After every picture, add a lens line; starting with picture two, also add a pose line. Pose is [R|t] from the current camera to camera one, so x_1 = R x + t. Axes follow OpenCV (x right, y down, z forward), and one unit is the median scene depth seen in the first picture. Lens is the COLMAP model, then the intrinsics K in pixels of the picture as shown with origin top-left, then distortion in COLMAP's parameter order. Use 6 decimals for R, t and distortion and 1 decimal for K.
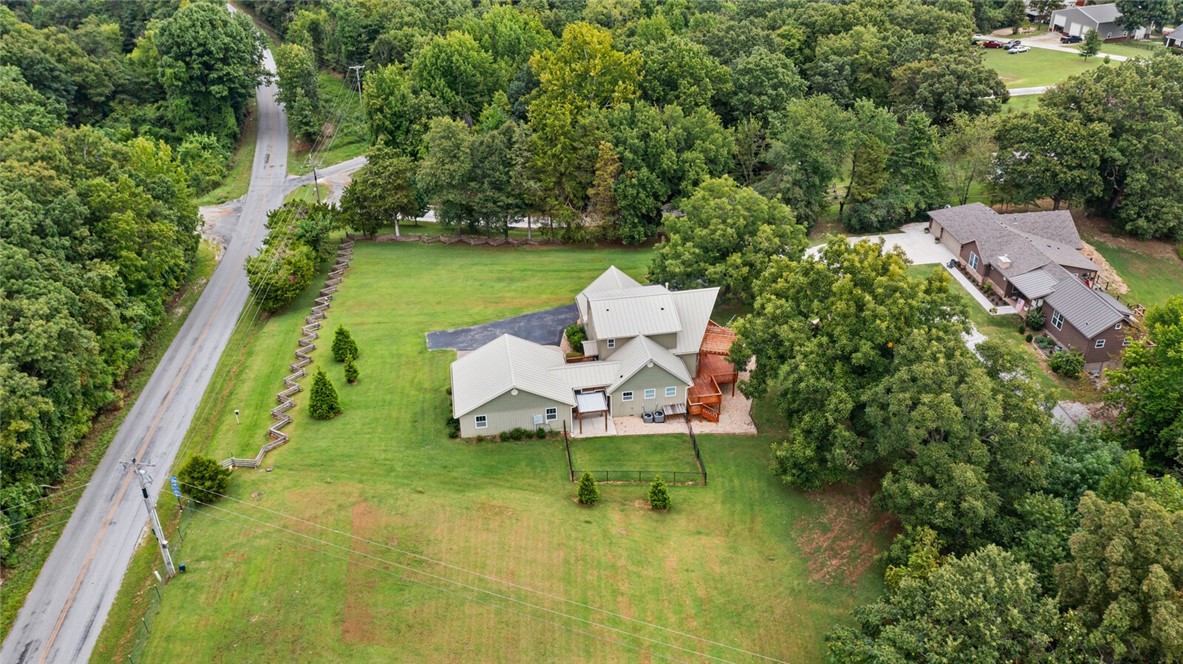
lens RADIAL K [[984.7, 0, 593.2], [0, 984.7, 336.9], [0, 0, 1]] dist [-0.035151, 0.037300]
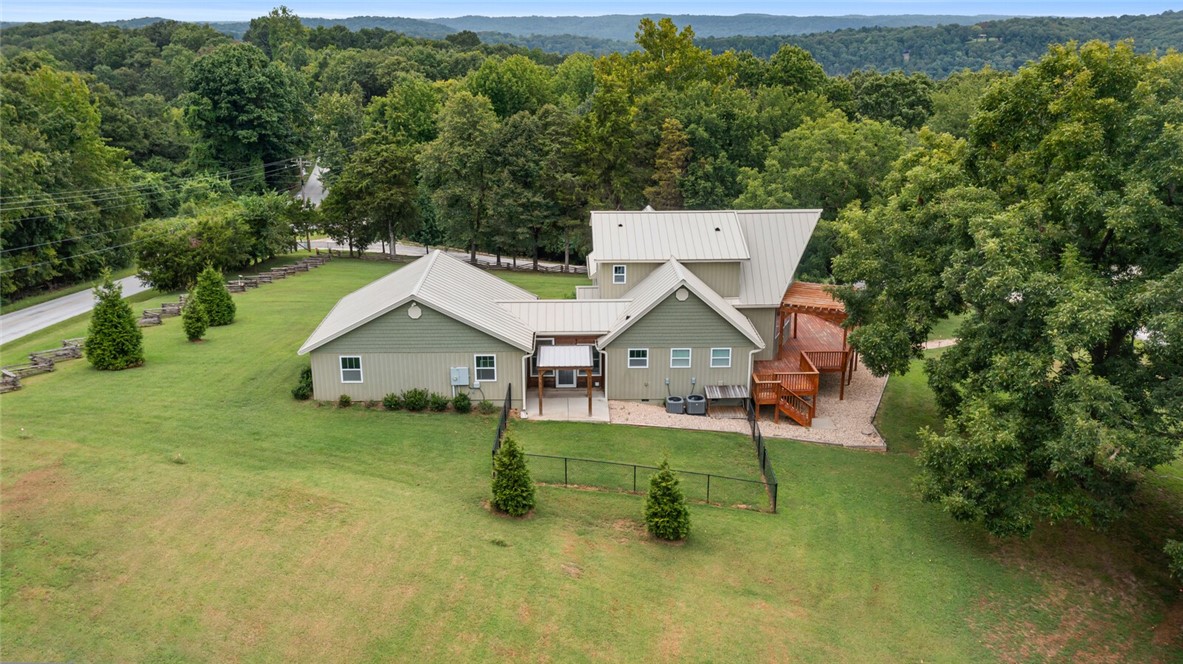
lens RADIAL K [[984.7, 0, 593.4], [0, 984.7, 321.1], [0, 0, 1]] dist [-0.035151, 0.037300]
pose [[0.990701, 0.051492, -0.125934, 0.076621], [-0.079631, 0.969964, -0.229845, 0.163783], [0.110316, 0.237736, 0.965045, 0.475089]]
